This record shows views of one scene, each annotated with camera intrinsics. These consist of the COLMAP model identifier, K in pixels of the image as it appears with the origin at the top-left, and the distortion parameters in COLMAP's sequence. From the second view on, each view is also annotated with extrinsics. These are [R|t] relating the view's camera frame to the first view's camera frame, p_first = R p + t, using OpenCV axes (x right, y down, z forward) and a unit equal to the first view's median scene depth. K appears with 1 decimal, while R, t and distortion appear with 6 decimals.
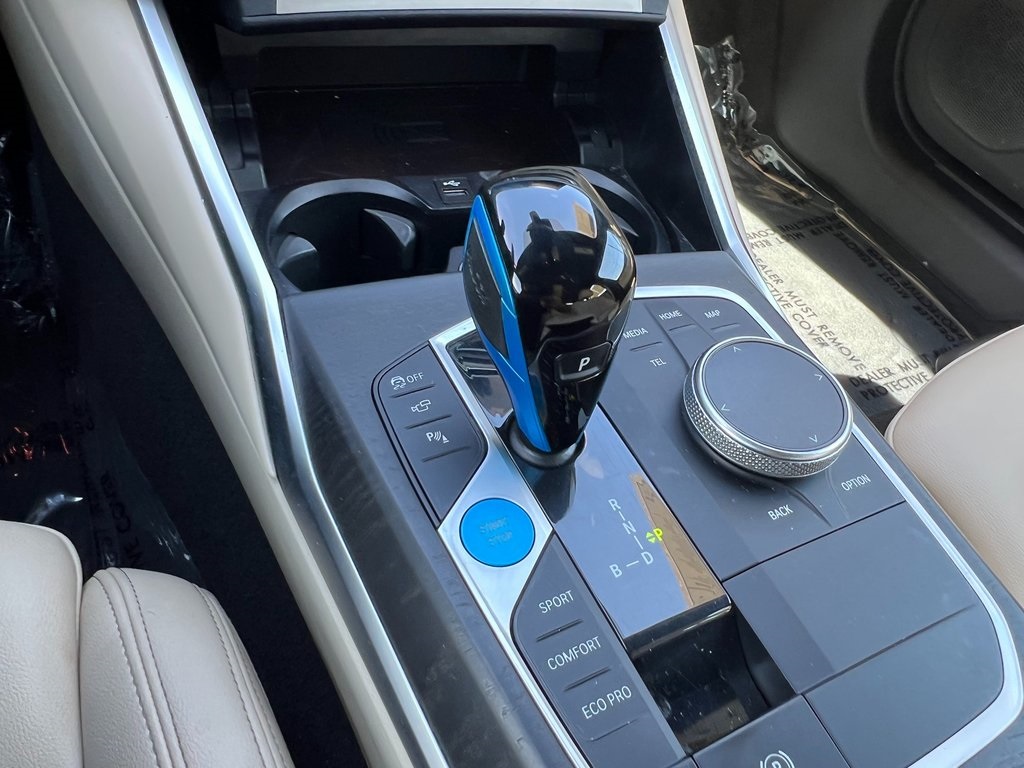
lens RADIAL K [[751.0, 0, 510.8], [0, 751.0, 386.3], [0, 0, 1]] dist [0.003386, -0.007990]
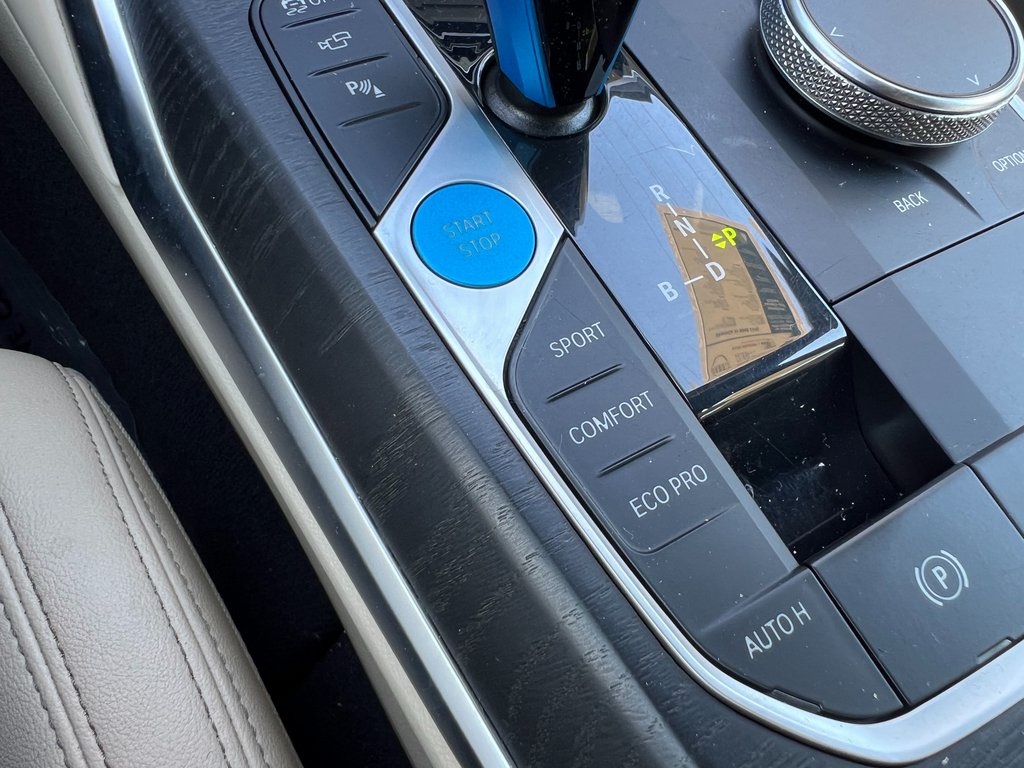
lens RADIAL K [[751.0, 0, 511.0], [0, 751.0, 383.2], [0, 0, 1]] dist [0.003386, -0.007990]
pose [[0.997983, -0.039884, 0.049387, -0.022748], [0.025710, 0.965264, 0.260009, 0.152703], [-0.058042, -0.258215, 0.964342, 0.386448]]
